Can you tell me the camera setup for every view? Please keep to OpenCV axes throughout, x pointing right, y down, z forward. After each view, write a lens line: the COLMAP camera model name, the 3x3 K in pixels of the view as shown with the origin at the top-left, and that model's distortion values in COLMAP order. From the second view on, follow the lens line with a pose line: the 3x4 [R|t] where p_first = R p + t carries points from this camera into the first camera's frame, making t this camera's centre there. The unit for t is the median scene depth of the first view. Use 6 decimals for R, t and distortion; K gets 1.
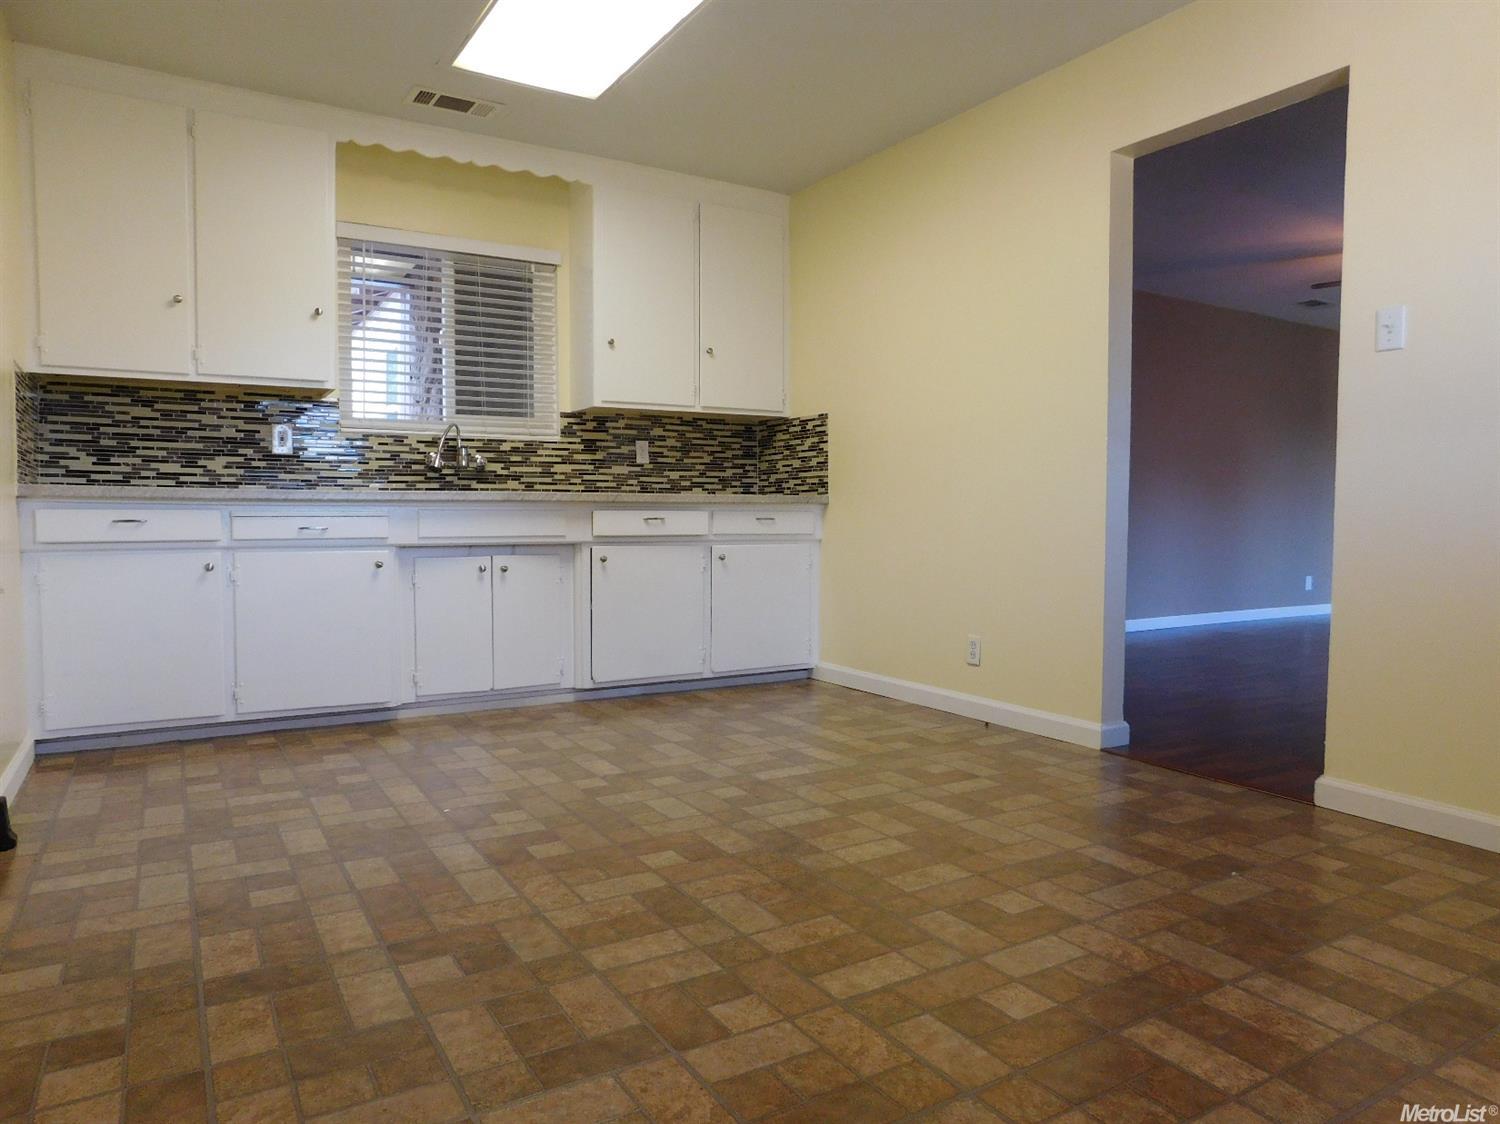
lens RADIAL K [[993.6, 0, 749.6], [0, 993.6, 559.2], [0, 0, 1]] dist [-0.066182, 0.053041]
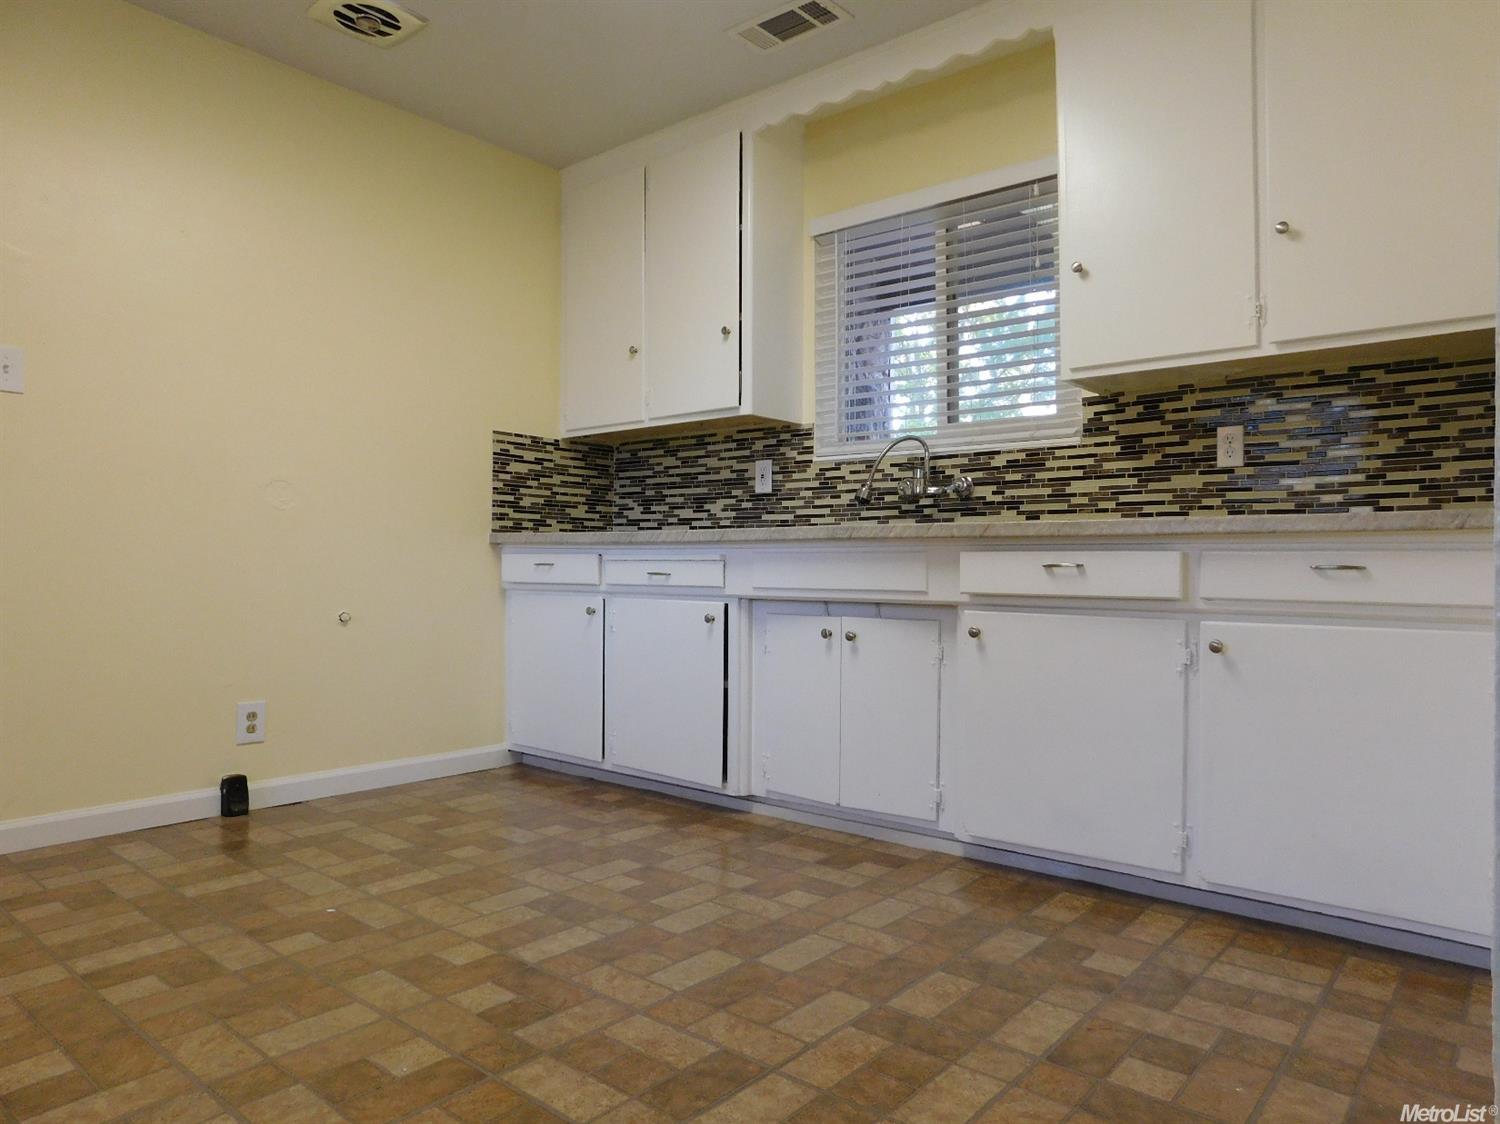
lens RADIAL K [[993.6, 0, 749.2], [0, 993.6, 559.4], [0, 0, 1]] dist [-0.066182, 0.053041]
pose [[0.321224, -0.004487, -0.946993, 0.402847], [-0.046982, 0.998682, -0.020669, -0.027236], [0.945837, 0.051131, 0.320590, 0.723799]]
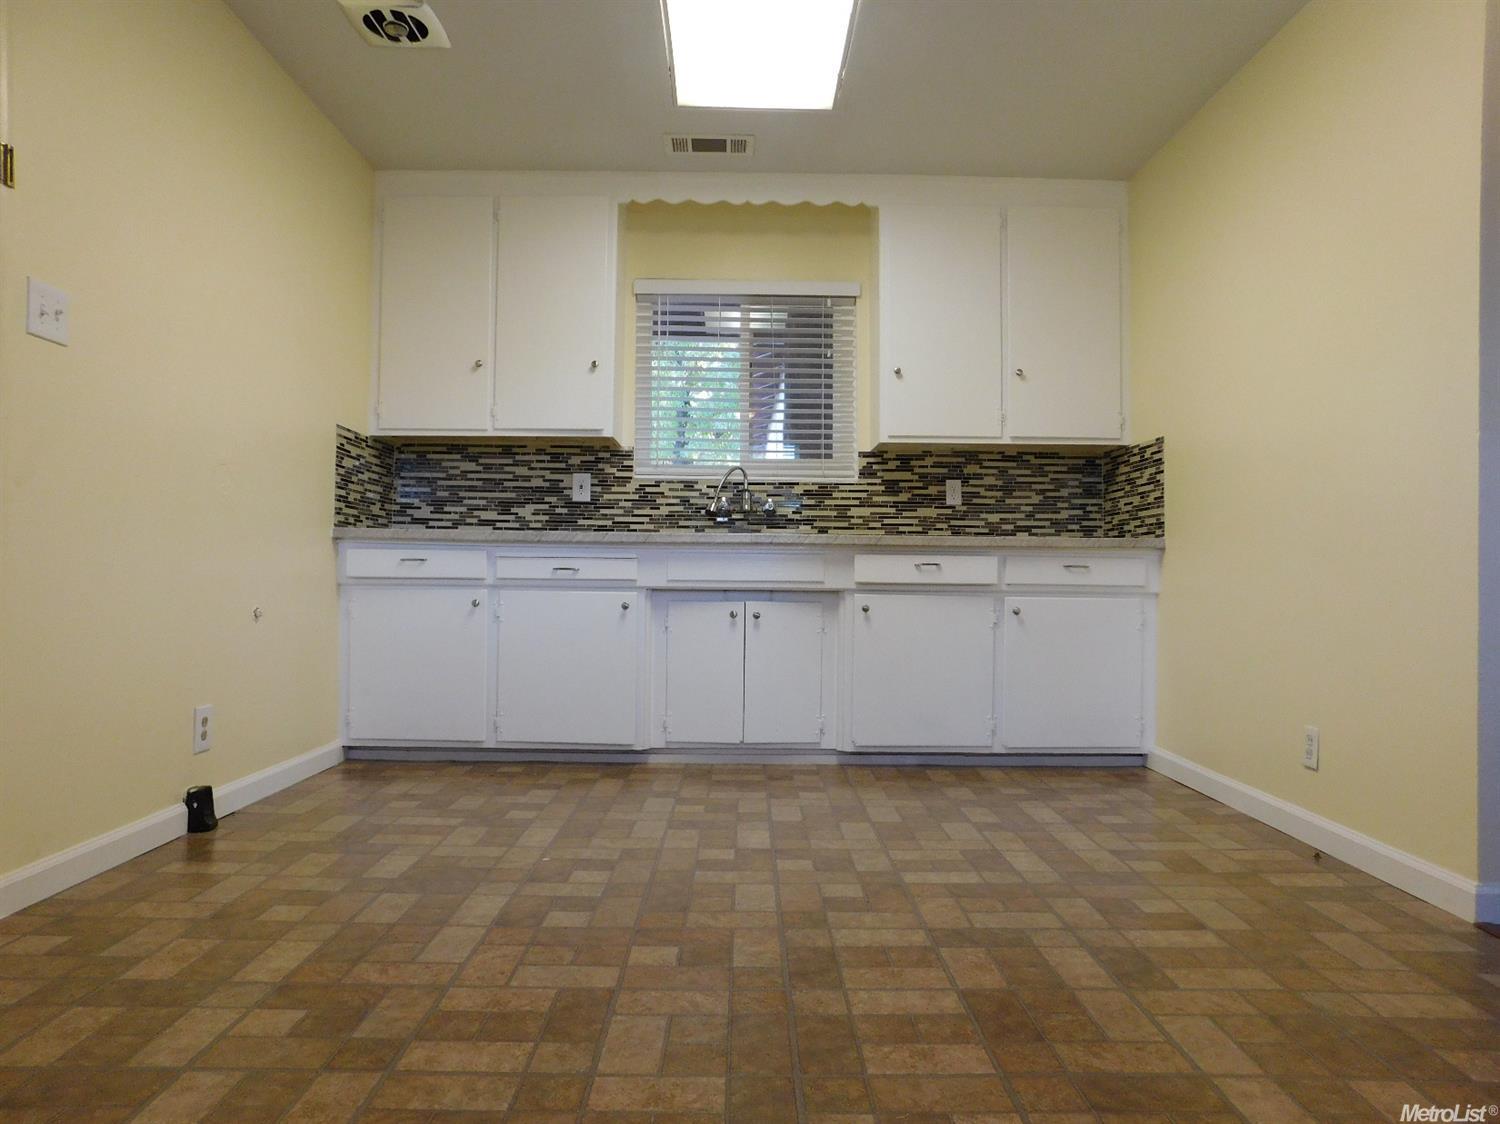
lens RADIAL K [[993.6, 0, 749.9], [0, 993.6, 558.8], [0, 0, 1]] dist [-0.066182, 0.053041]
pose [[0.859504, 0.000748, -0.511128, 0.238590], [-0.033013, 0.997992, -0.054055, 0.007437], [0.510061, 0.063334, 0.857803, 0.182727]]
